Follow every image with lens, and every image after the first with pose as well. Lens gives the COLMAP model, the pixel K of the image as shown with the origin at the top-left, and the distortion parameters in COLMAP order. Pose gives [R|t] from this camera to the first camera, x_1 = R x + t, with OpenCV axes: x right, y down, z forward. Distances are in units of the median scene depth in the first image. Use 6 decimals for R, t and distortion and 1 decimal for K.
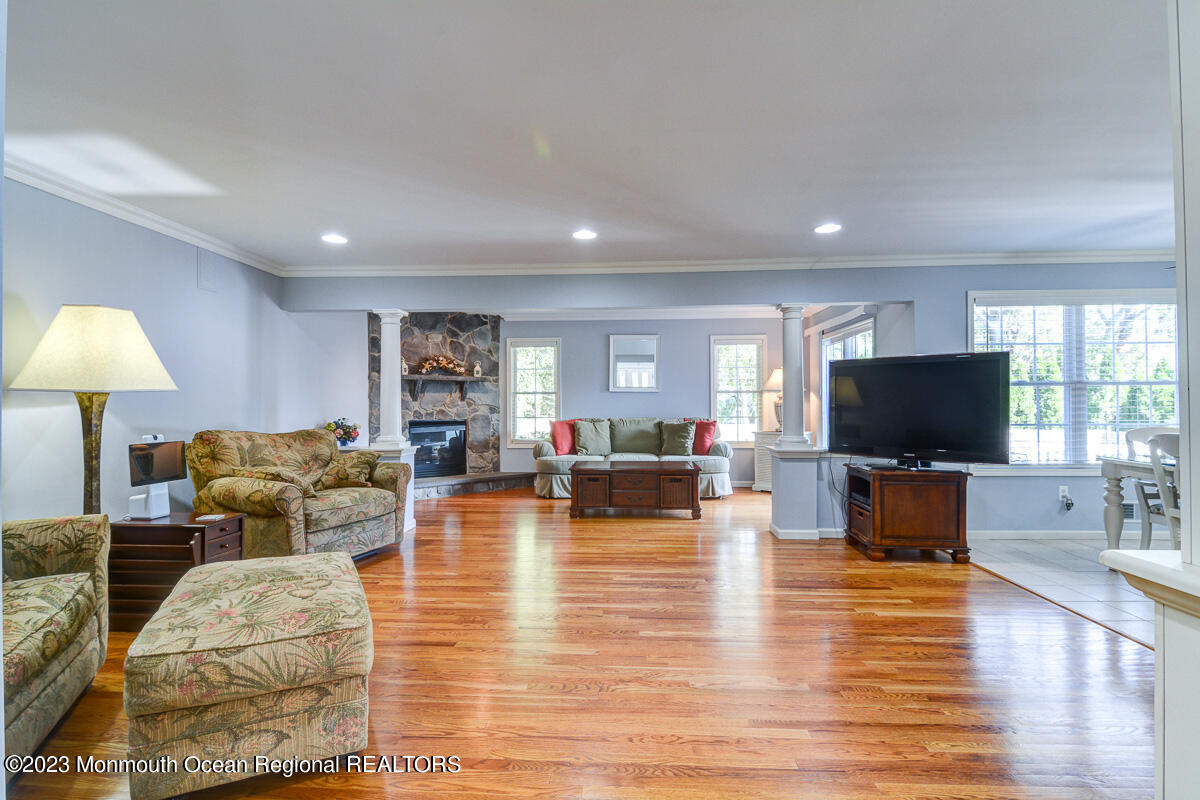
lens RADIAL K [[575.9, 0, 600.0], [0, 575.9, 400.0], [0, 0, 1]] dist [0.008756, -0.014713]
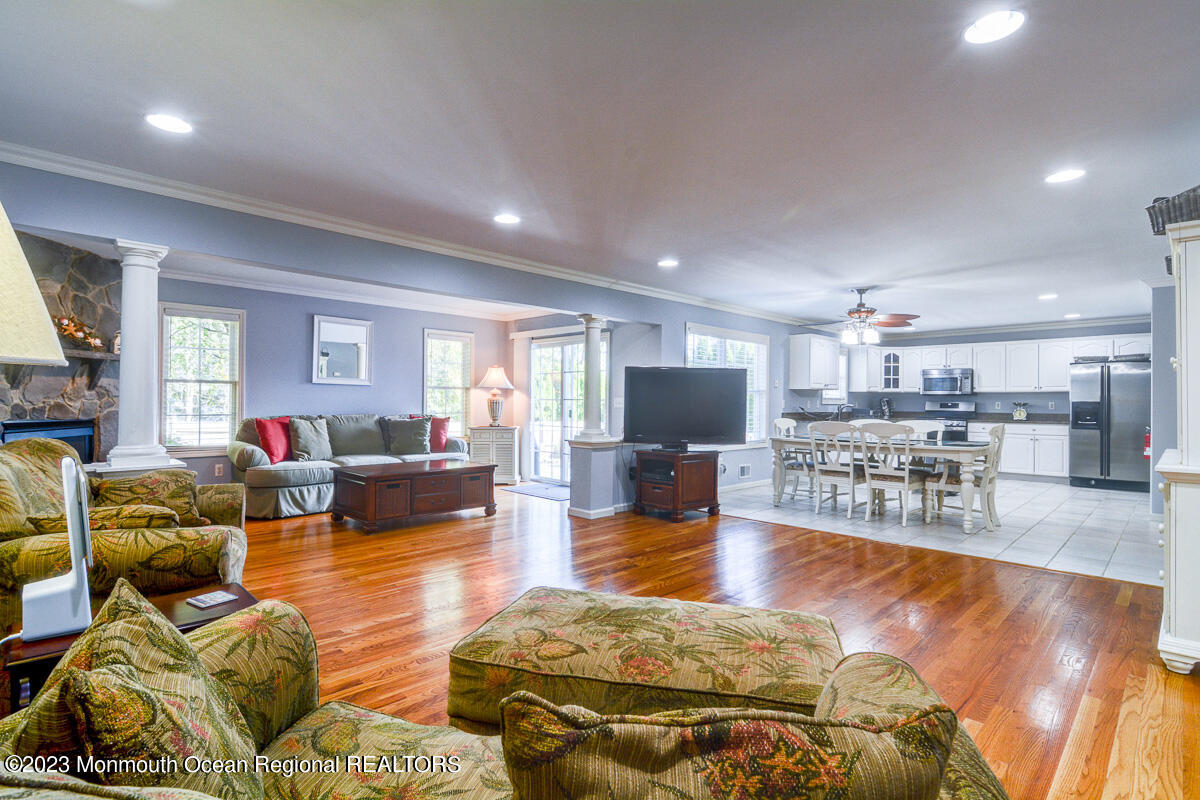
lens RADIAL K [[575.9, 0, 600.0], [0, 575.9, 400.0], [0, 0, 1]] dist [0.008756, -0.014713]
pose [[0.667910, 0.012700, 0.744133, -0.357301], [-0.019038, 0.999819, 0.000024, 0.002117], [-0.743998, -0.014182, 0.668031, 0.150651]]
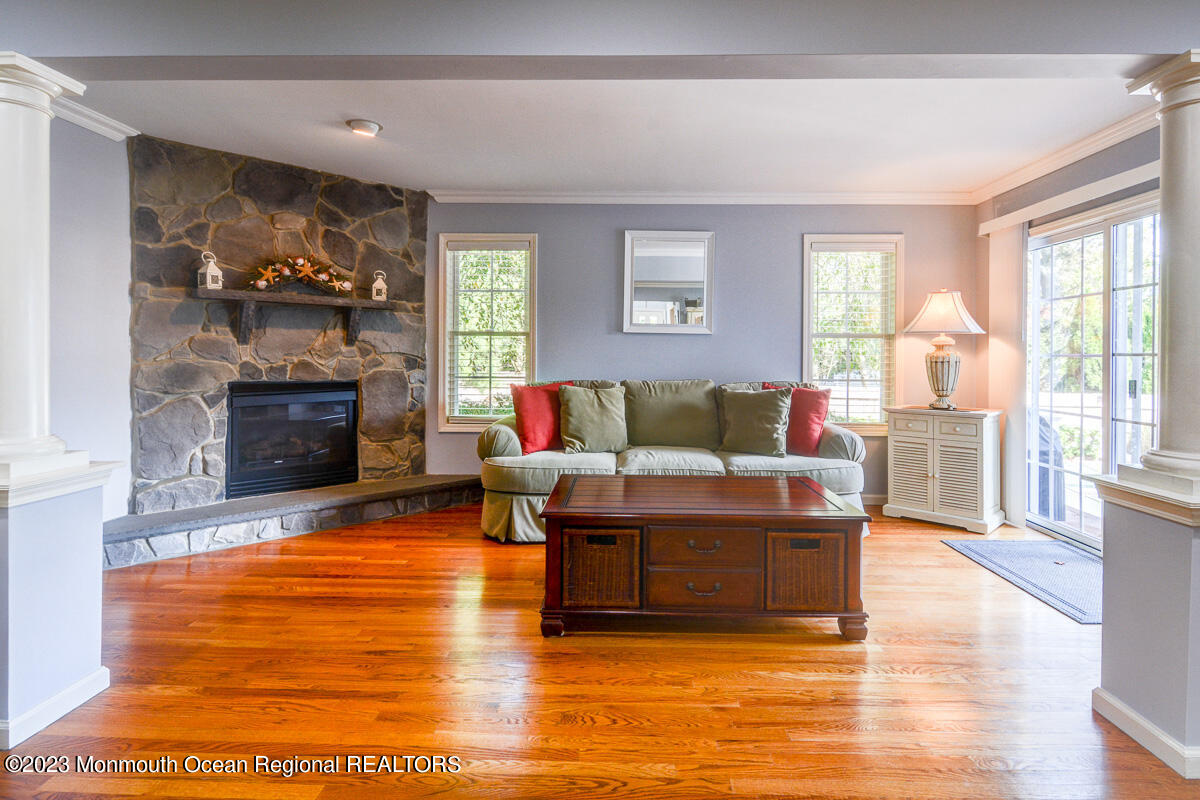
lens RADIAL K [[602.2, 0, 618.0], [0, 602.2, 359.4], [0, 0, 1]] dist [0.000382, -0.000685]
pose [[0.998950, 0.011874, 0.044241, -0.016092], [-0.012403, 0.999855, 0.011701, 0.005450], [-0.044095, -0.012238, 0.998952, 0.458872]]
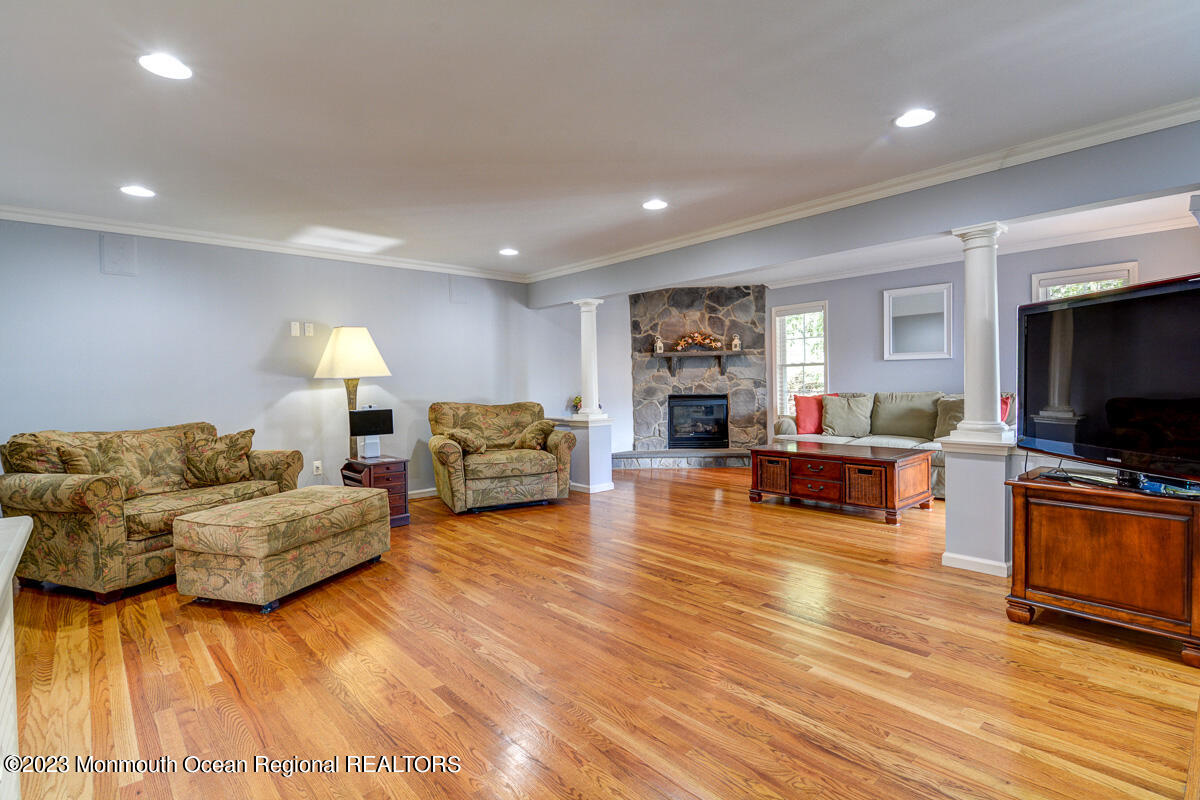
lens RADIAL K [[581.8, 0, 600.0], [0, 581.8, 400.0], [0, 0, 1]] dist [-0.000566, -0.000474]
pose [[0.709548, 0.010150, -0.704584, 0.345380], [0.024169, 0.998957, 0.038730, 0.000055], [0.704242, -0.044510, 0.708563, 0.135300]]
